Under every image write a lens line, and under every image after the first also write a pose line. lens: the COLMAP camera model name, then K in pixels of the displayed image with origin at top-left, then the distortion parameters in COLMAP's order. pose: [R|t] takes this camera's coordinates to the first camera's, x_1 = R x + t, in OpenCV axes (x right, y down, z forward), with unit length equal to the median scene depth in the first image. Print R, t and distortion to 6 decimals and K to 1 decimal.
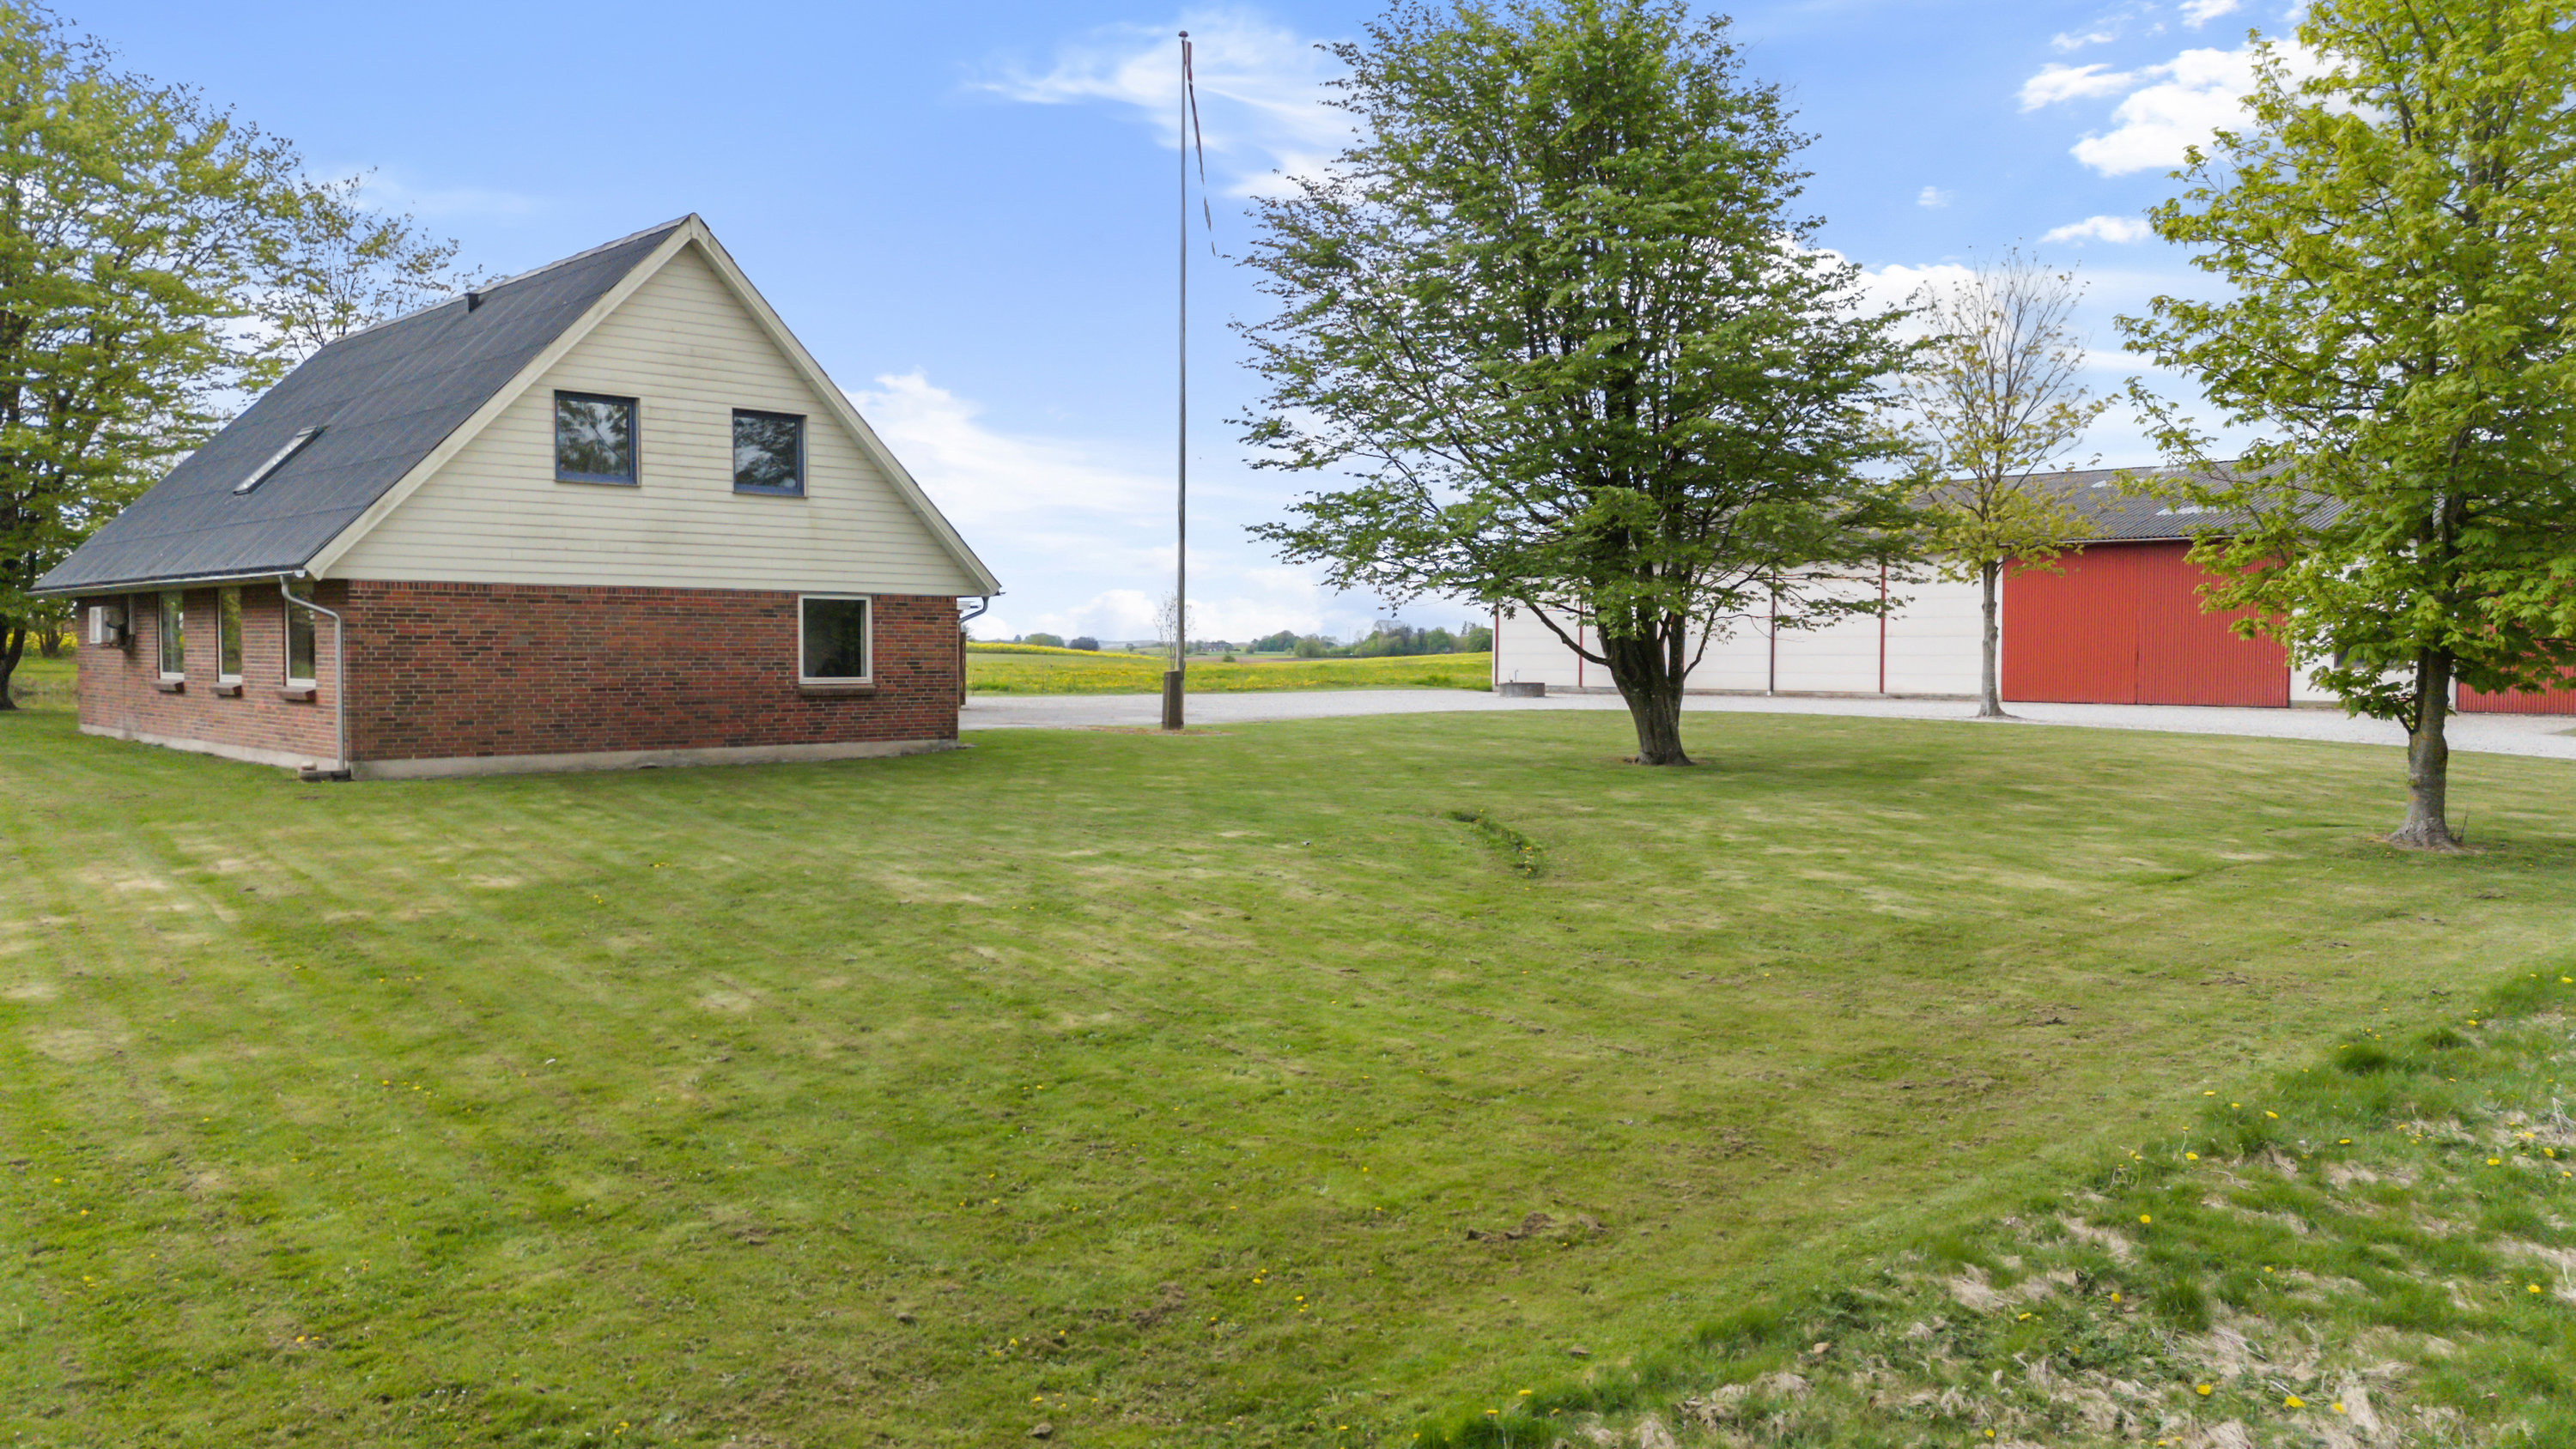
lens RADIAL K [[1715.1, 0, 1260.7], [0, 1715.1, 729.3], [0, 0, 1]] dist [0.047718, -0.001757]
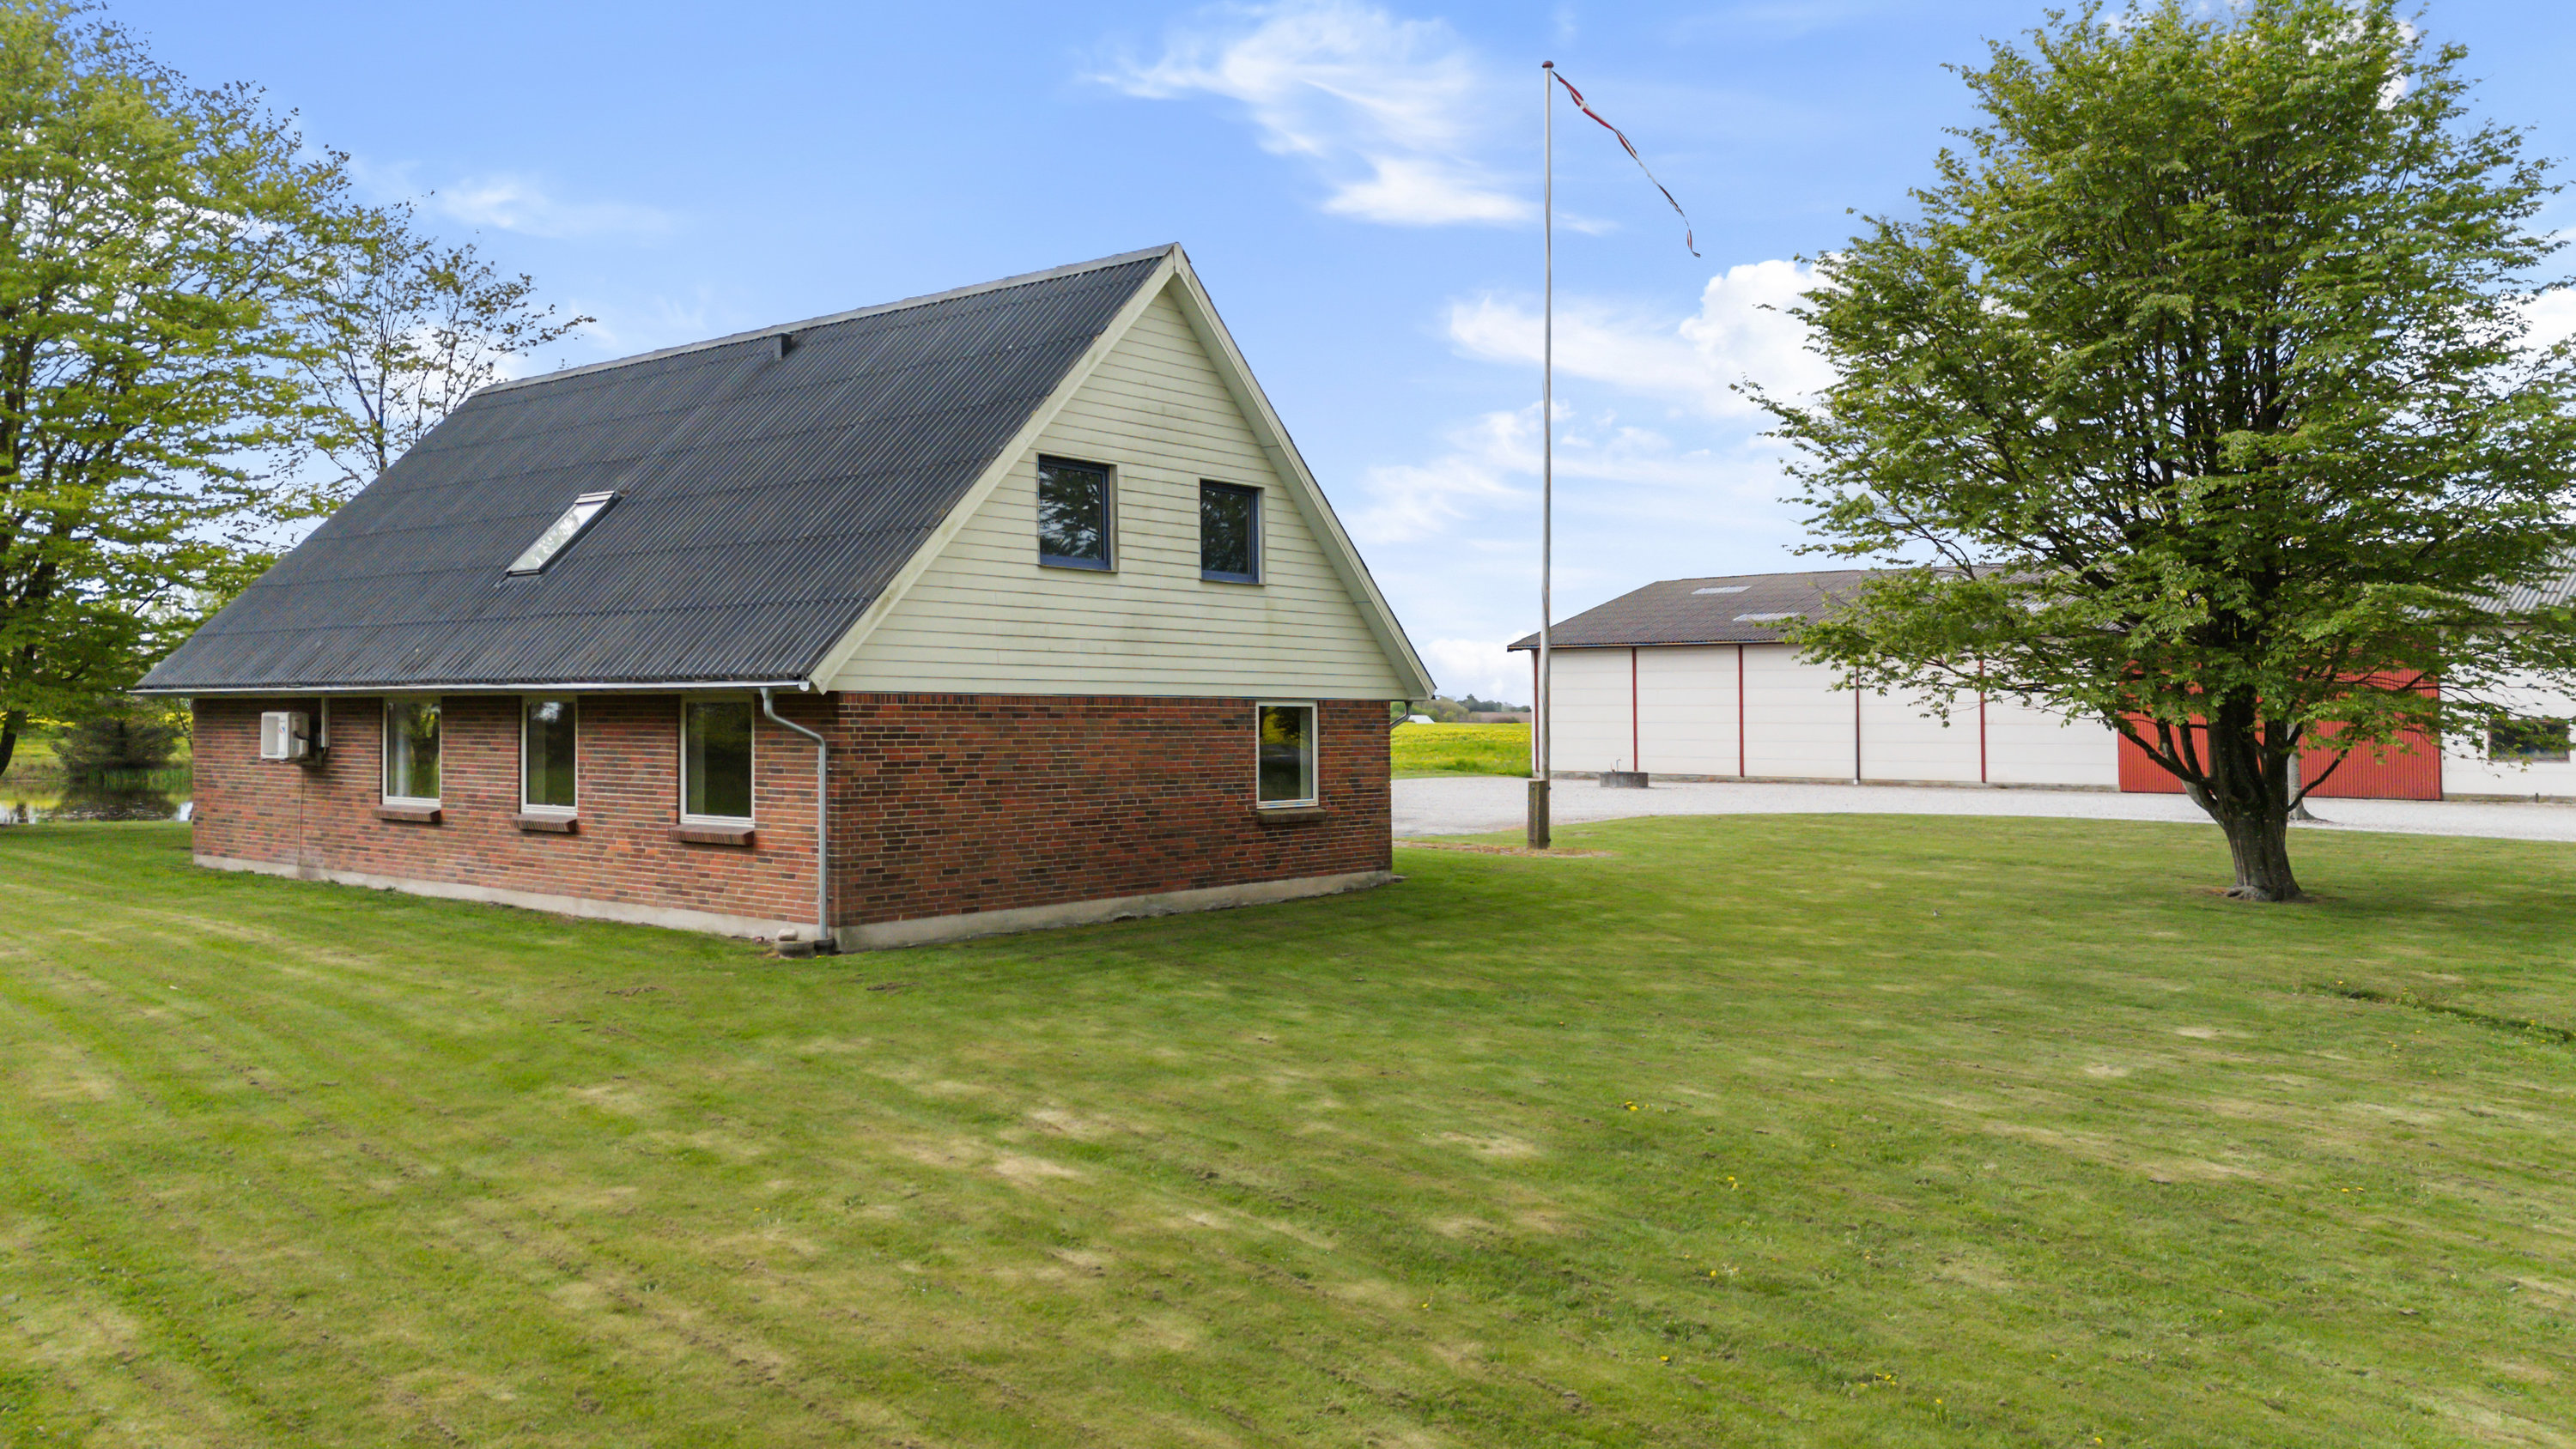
lens RADIAL K [[1715.1, 0, 1311.2], [0, 1715.1, 713.5], [0, 0, 1]] dist [0.047718, -0.001757]
pose [[0.990757, 0.000666, 0.135647, -0.365634], [0.006167, 0.998733, -0.049951, -0.032140], [-0.135509, 0.050326, 0.989497, 0.183979]]
